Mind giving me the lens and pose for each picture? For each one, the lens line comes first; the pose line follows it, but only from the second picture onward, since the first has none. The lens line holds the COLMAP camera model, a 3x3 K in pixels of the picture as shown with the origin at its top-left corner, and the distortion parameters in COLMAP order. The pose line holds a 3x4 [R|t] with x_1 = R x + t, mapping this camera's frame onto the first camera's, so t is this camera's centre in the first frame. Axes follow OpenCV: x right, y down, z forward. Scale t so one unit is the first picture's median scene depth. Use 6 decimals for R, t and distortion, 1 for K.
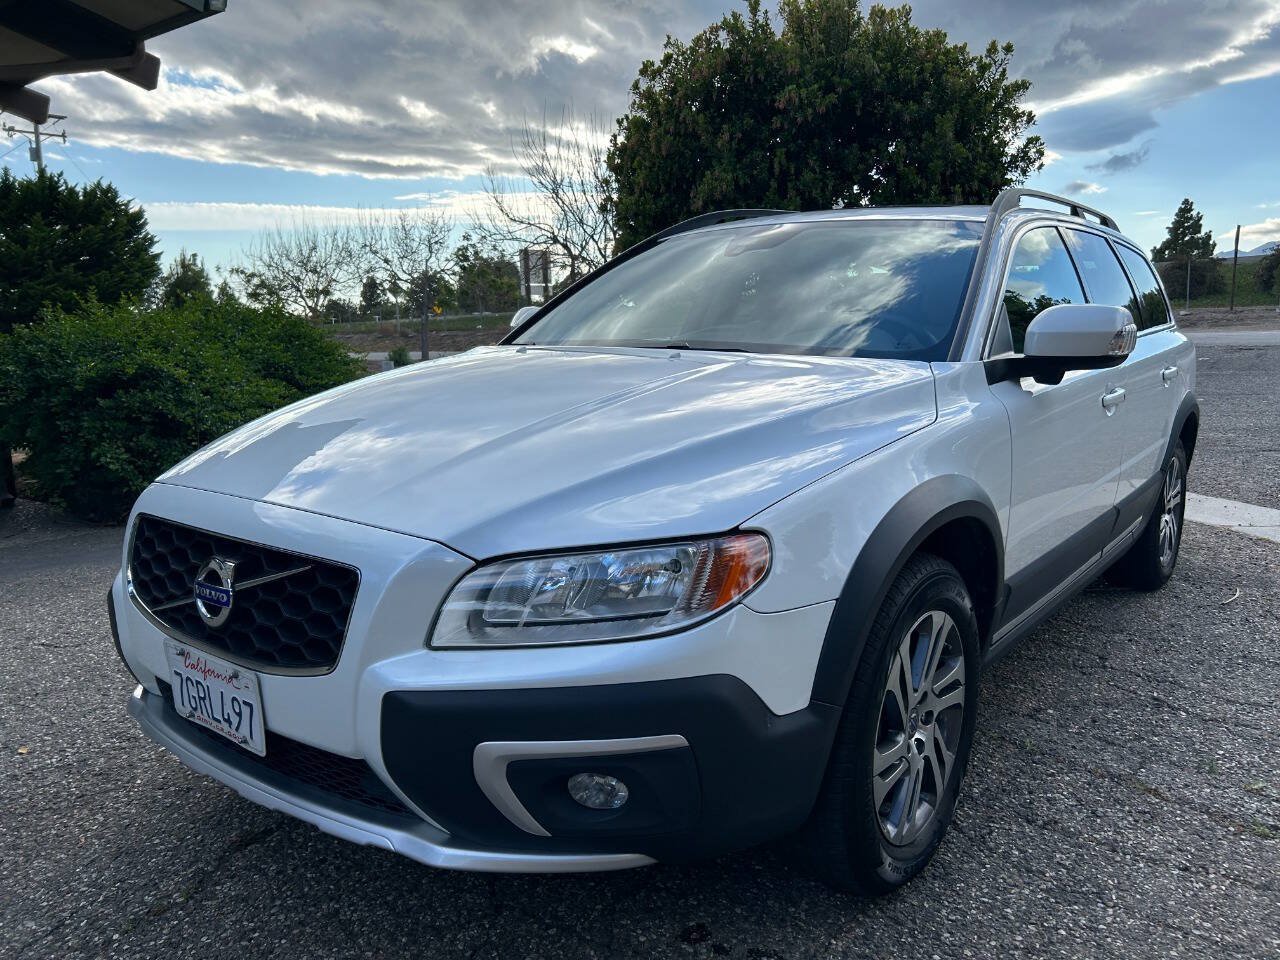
lens RADIAL K [[959.9, 0, 637.3], [0, 959.9, 479.8], [0, 0, 1]] dist [0.051054, -0.062240]
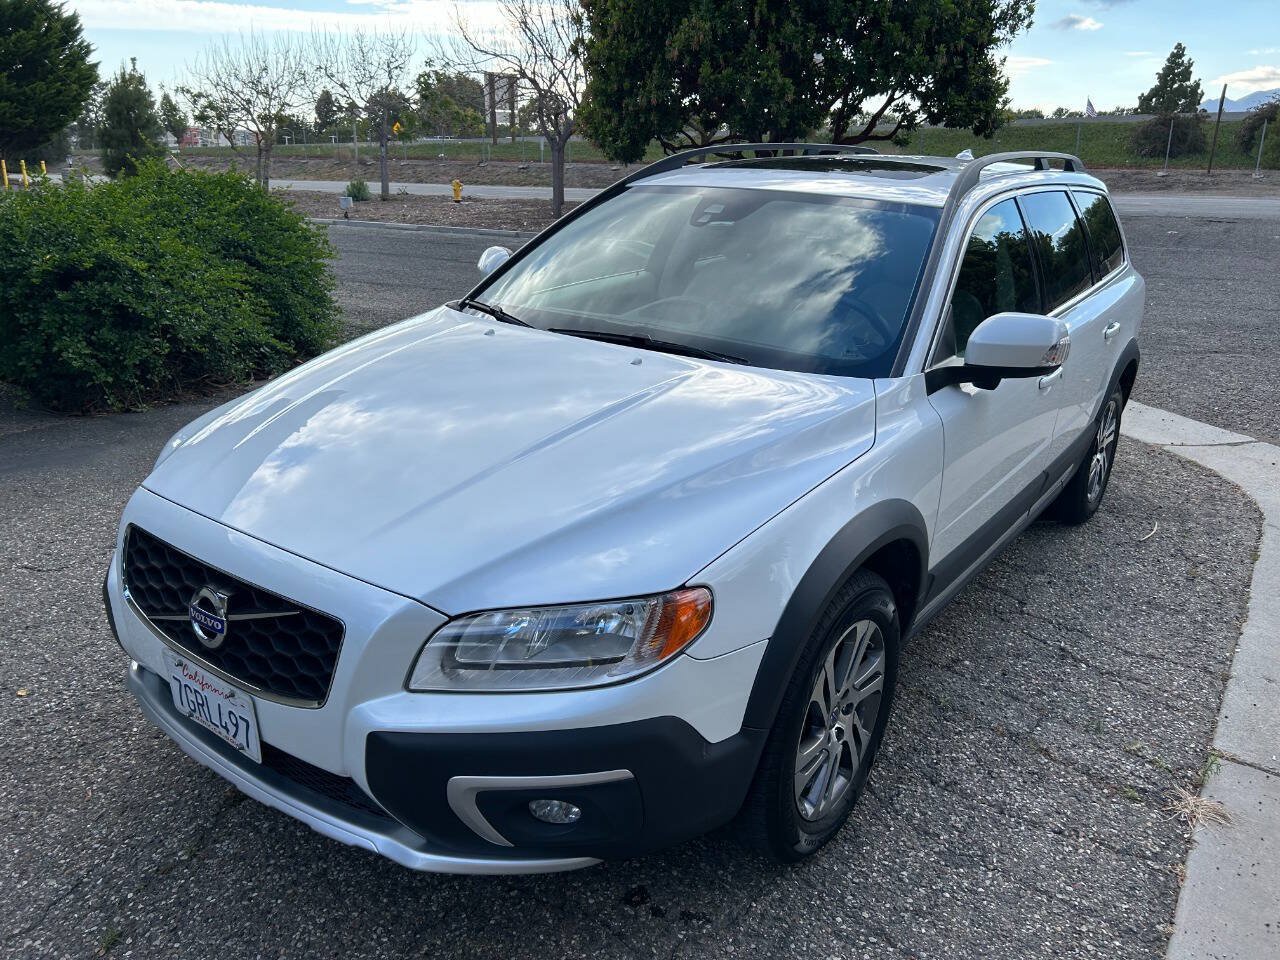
lens RADIAL K [[962.3, 0, 639.3], [0, 962.3, 470.1], [0, 0, 1]] dist [0.044567, -0.053876]
pose [[0.998857, 0.025109, 0.040660, 0.000837], [-0.031073, 0.987673, 0.153418, -0.070917], [-0.036307, -0.154506, 0.987324, -0.024416]]
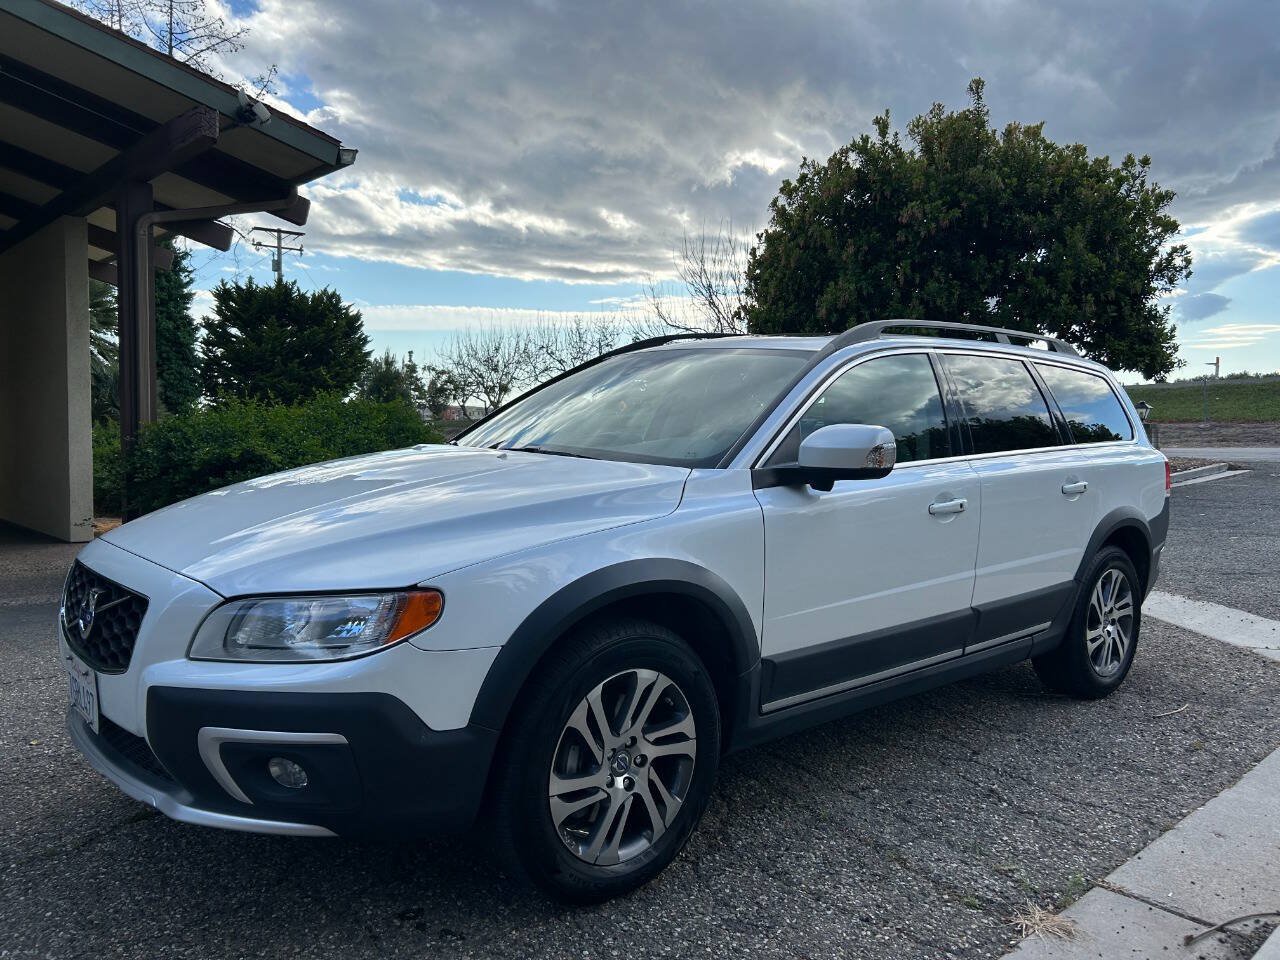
lens RADIAL K [[954.5, 0, 640.0], [0, 954.5, 480.0], [0, 0, 1]] dist [0.043211, -0.041601]
pose [[0.982559, 0.035490, -0.182534, 0.181395], [-0.053423, 0.994110, -0.094289, 0.003576], [0.178112, 0.102396, 0.978668, -0.074227]]
